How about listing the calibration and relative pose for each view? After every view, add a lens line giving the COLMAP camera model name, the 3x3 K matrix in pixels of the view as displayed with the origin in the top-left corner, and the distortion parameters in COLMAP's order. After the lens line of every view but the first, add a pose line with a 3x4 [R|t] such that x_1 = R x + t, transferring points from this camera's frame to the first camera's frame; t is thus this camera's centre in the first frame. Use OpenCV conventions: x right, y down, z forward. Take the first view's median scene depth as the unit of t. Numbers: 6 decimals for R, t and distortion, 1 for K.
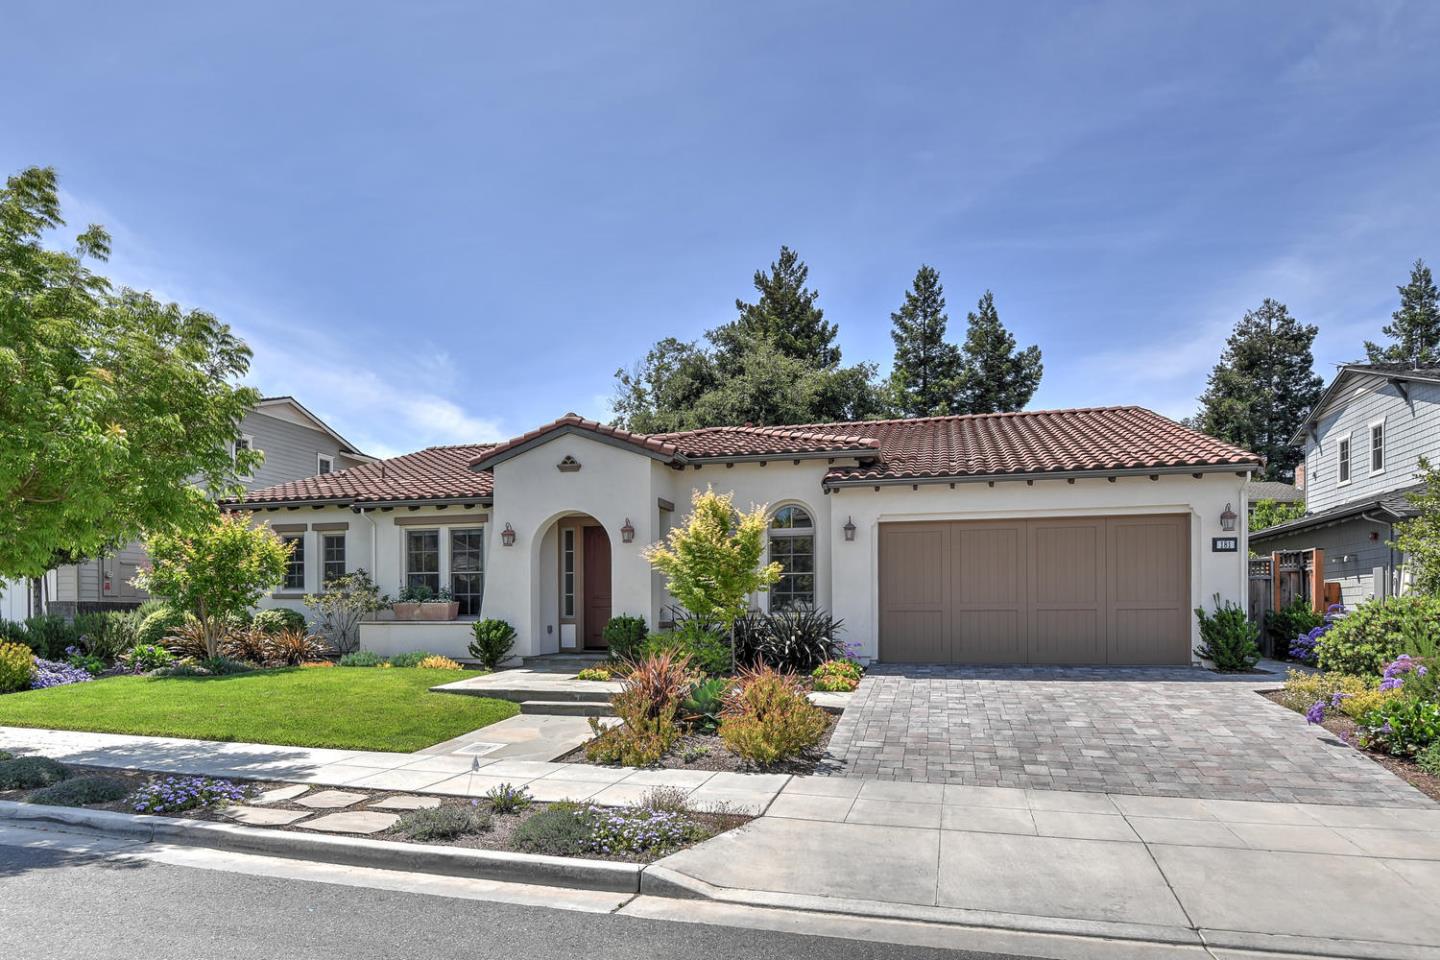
lens RADIAL K [[761.8, 0, 720.0], [0, 761.8, 480.0], [0, 0, 1]] dist [0.000094, -0.017401]
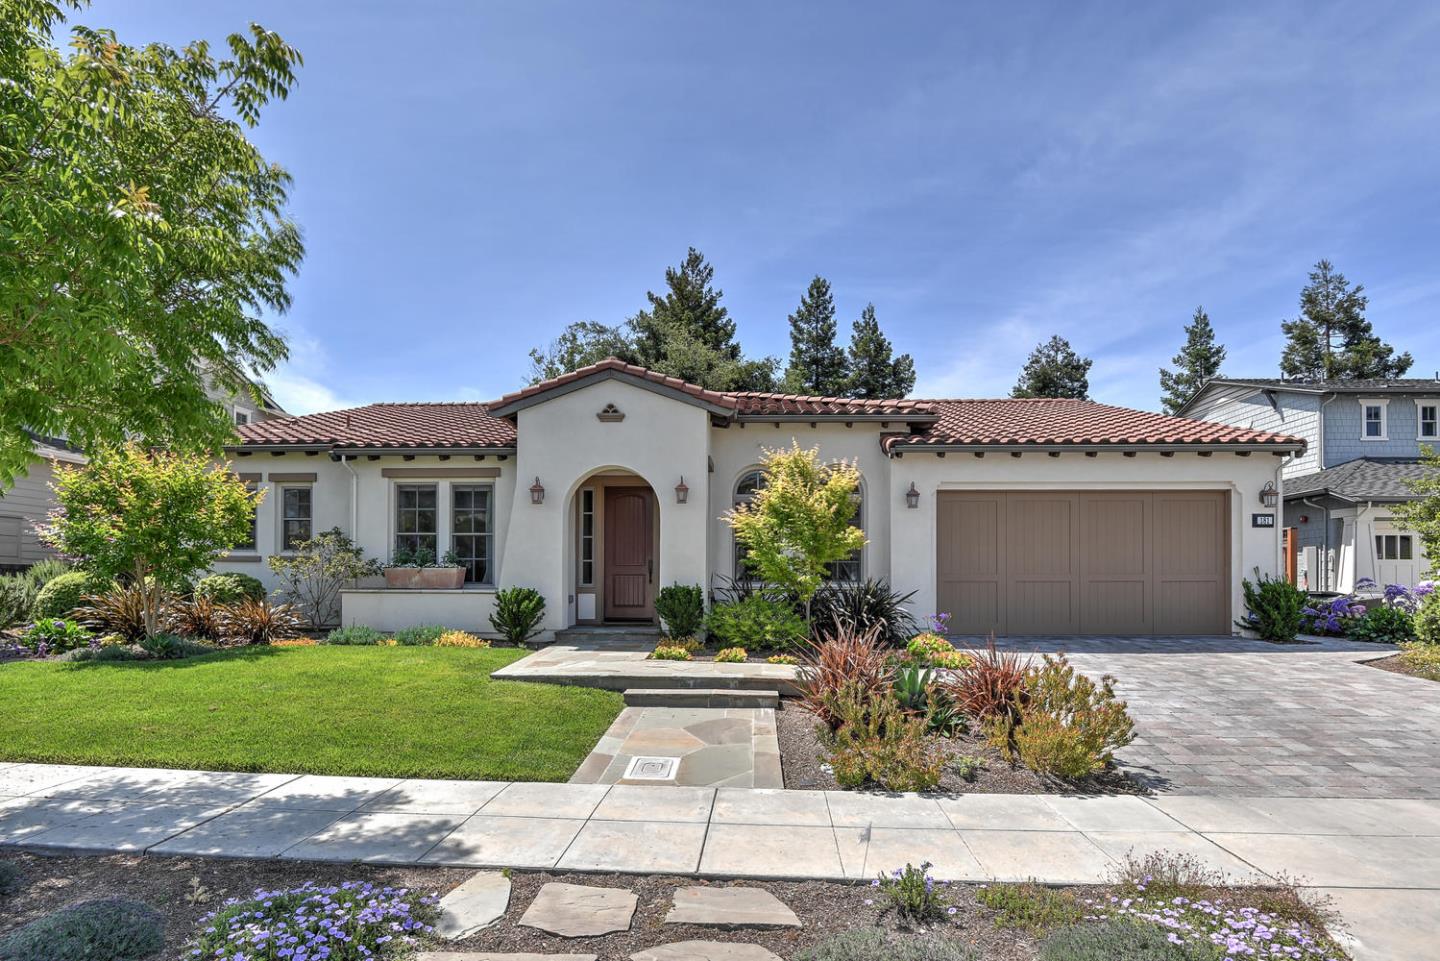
lens RADIAL K [[668.4, 0, 720.0], [0, 668.4, 480.5], [0, 0, 1]] dist [-0.002101, -0.011020]
pose [[0.981100, 0.035933, 0.190134, -0.210574], [-0.039871, 0.999061, 0.016925, 0.037535], [-0.189347, -0.024186, 0.981612, 0.205946]]
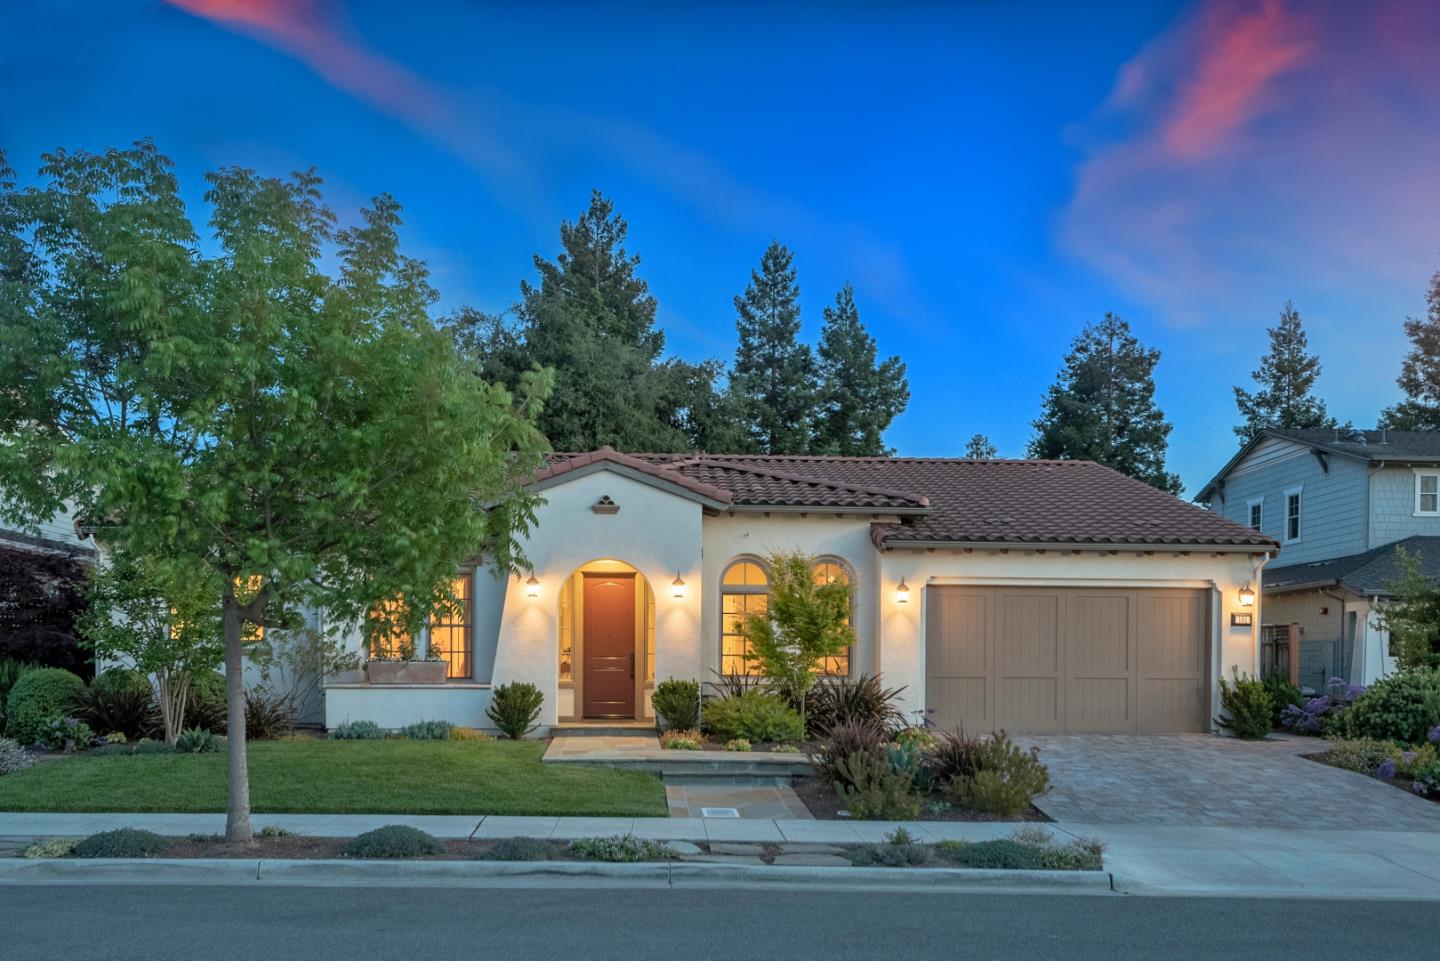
lens RADIAL K [[1053.5, 0, 690.8], [0, 1053.5, 475.8], [0, 0, 1]] dist [0.000962, -0.001321]
pose [[0.961351, 0.062297, 0.268186, -0.414332], [-0.059011, 0.998051, -0.020304, -0.034453], [-0.268928, 0.003694, 0.963153, -0.184717]]
